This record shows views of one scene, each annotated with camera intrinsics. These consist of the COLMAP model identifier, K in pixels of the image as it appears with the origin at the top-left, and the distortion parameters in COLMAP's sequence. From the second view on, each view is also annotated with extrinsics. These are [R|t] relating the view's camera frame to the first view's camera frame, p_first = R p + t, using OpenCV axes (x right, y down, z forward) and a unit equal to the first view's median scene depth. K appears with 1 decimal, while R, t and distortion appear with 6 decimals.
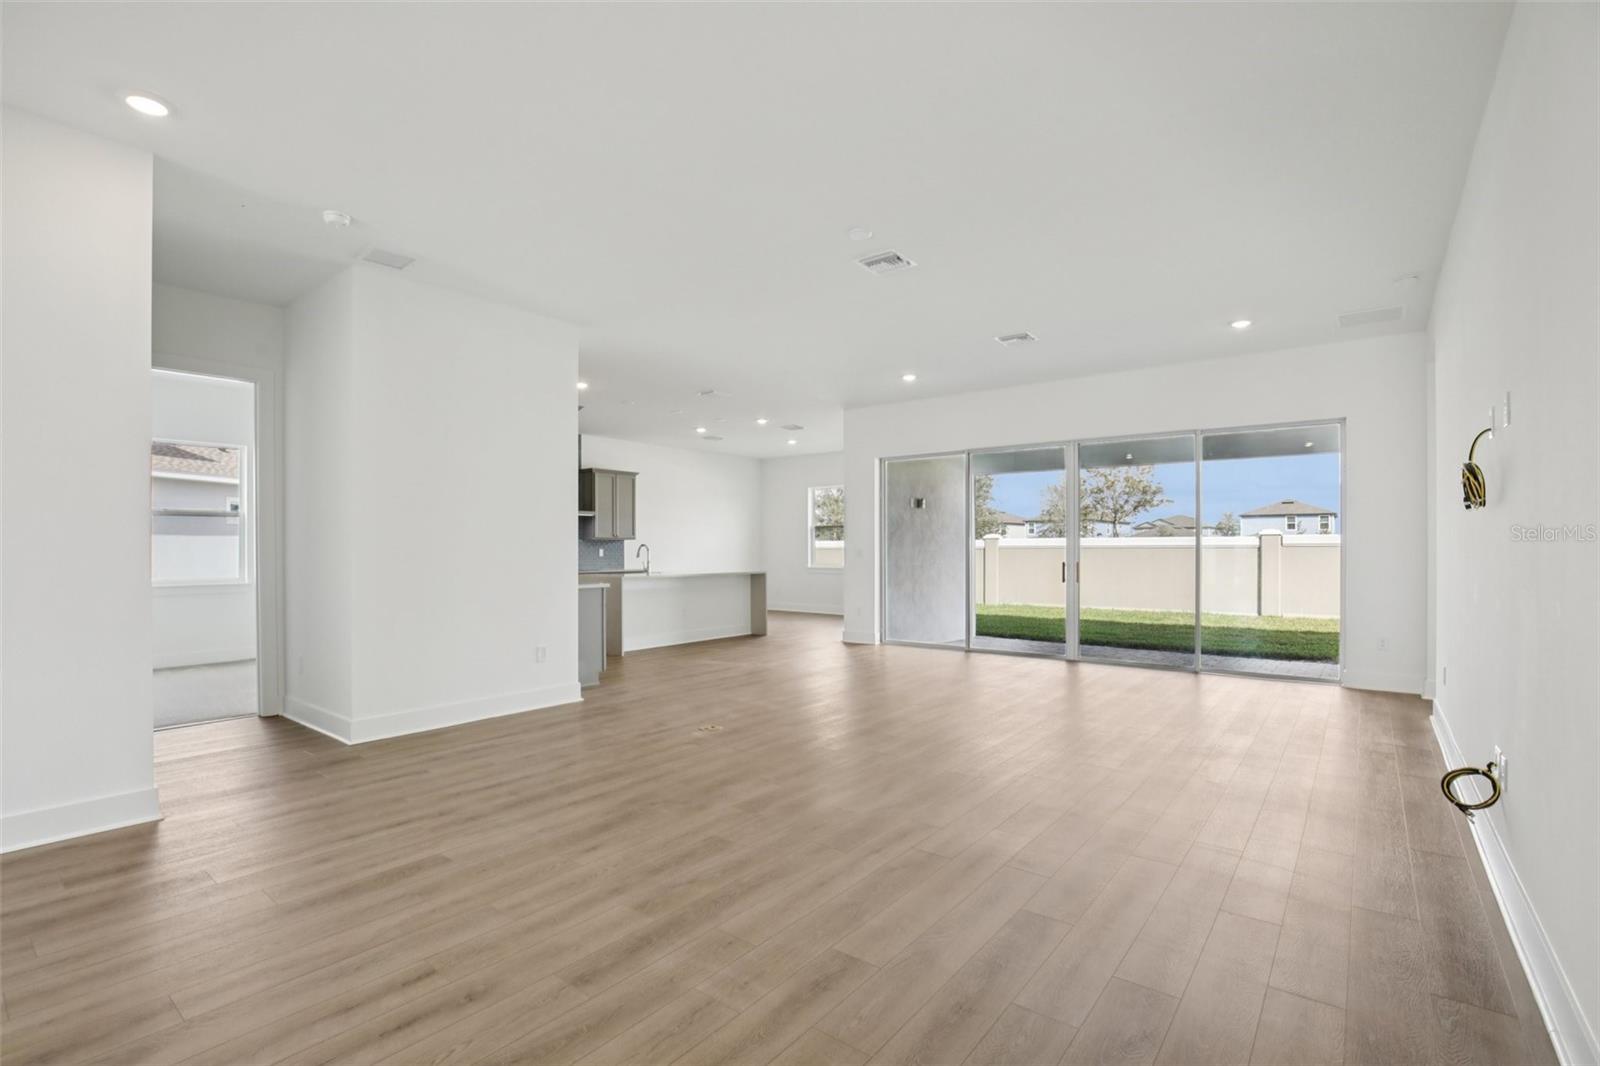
lens RADIAL K [[735.7, 0, 799.1], [0, 735.7, 540.9], [0, 0, 1]] dist [-0.003327, -0.000646]
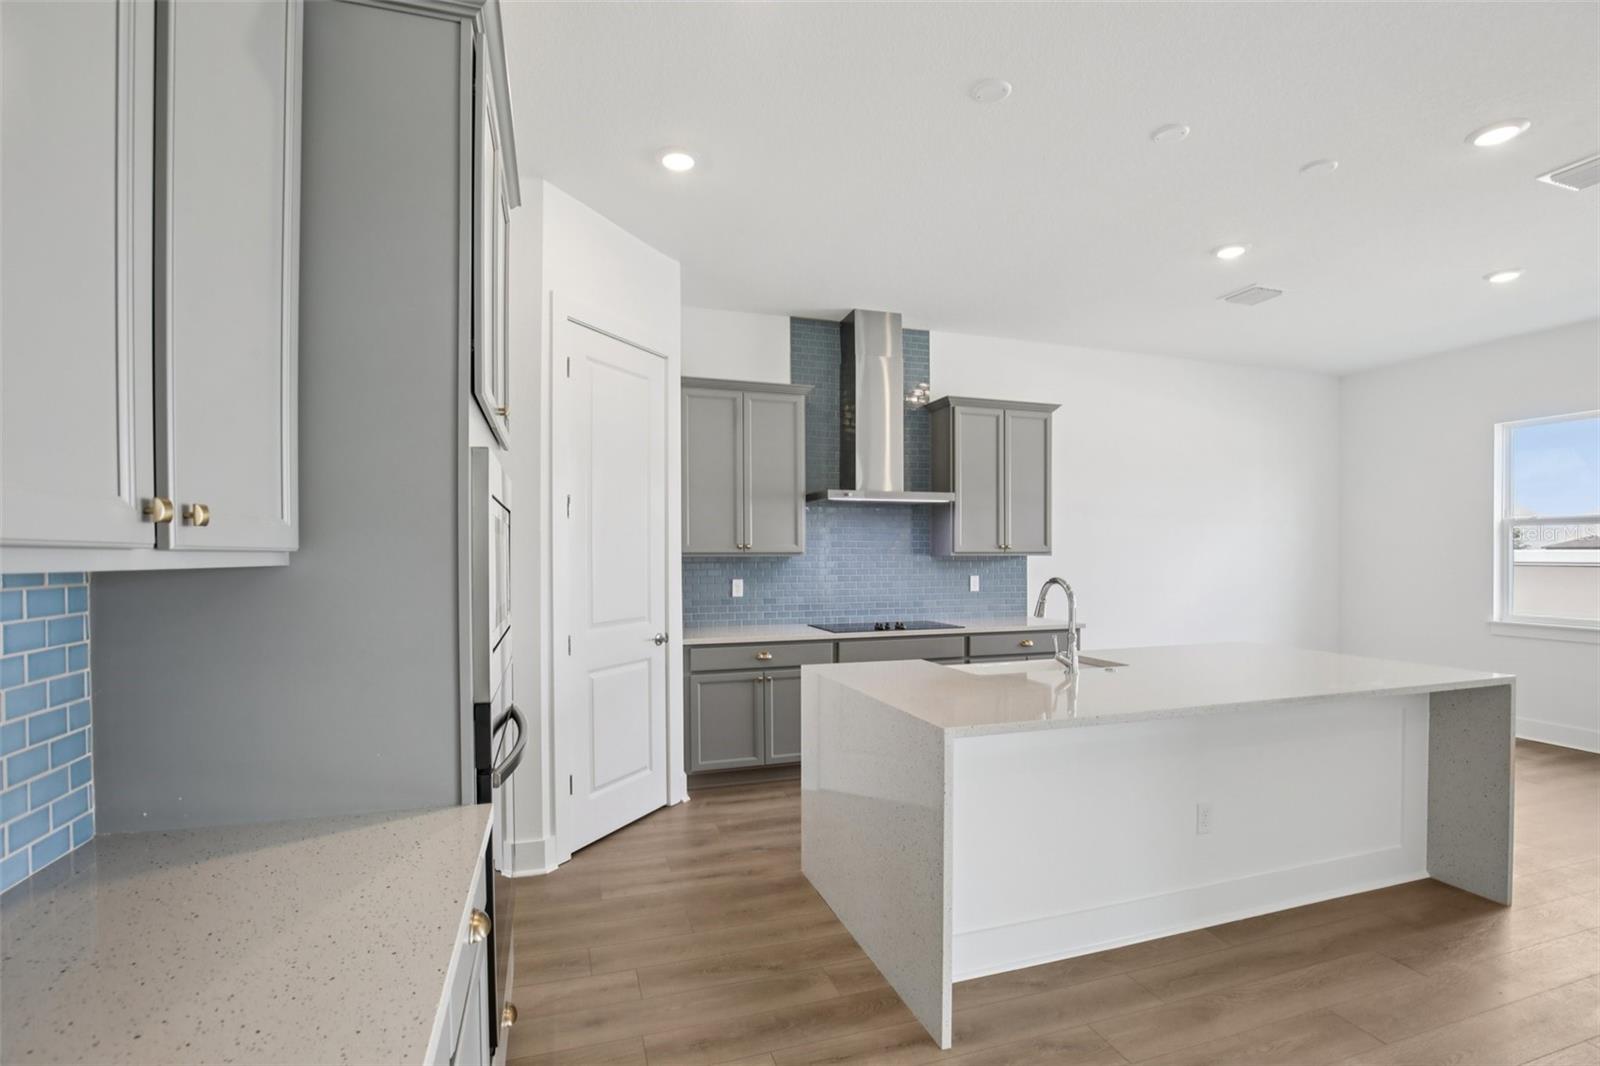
lens RADIAL K [[735.7, 0, 797.4], [0, 735.7, 544.1], [0, 0, 1]] dist [-0.003327, -0.000646]
pose [[0.829421, 0.002030, -0.558620, -0.104439], [-0.002235, 0.999997, 0.000315, -0.008438], [0.558620, 0.000987, 0.829423, 0.559916]]
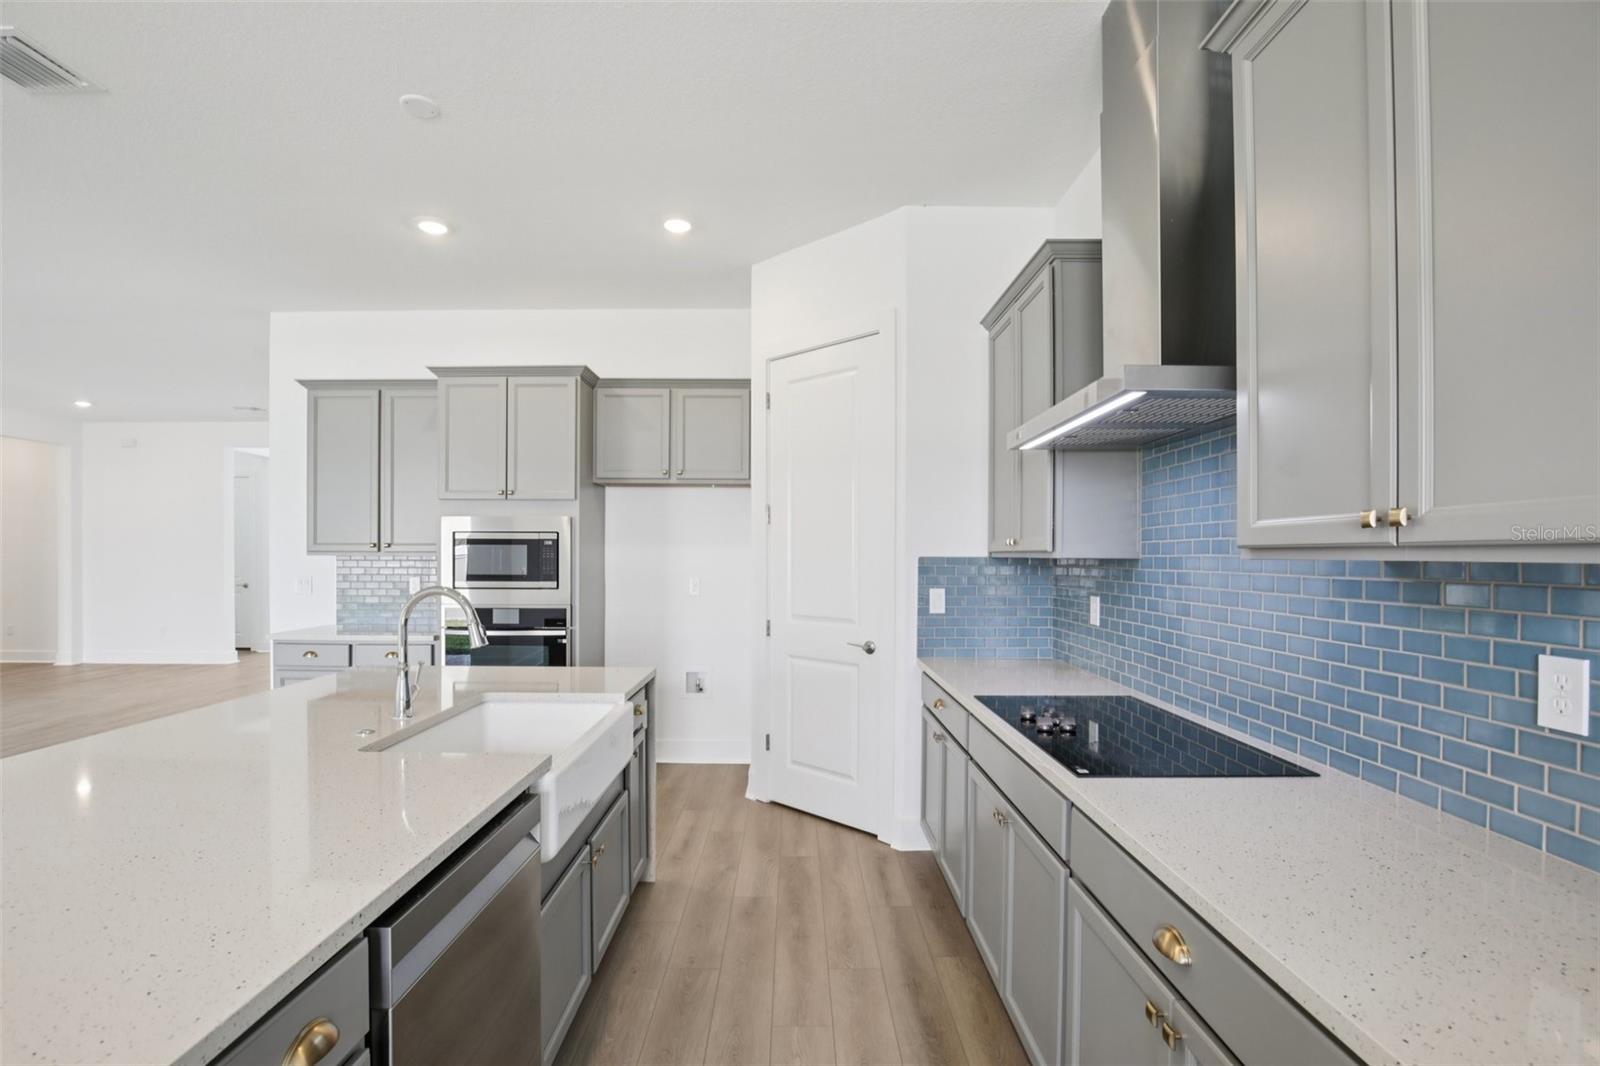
lens RADIAL K [[735.7, 0, 787.4], [0, 735.7, 554.9], [0, 0, 1]] dist [-0.003327, -0.000646]
pose [[-0.786560, 0.004634, -0.617497, -0.129161], [0.007380, 0.999971, -0.001896, -0.002656], [0.617470, -0.006048, -0.786571, 1.012492]]
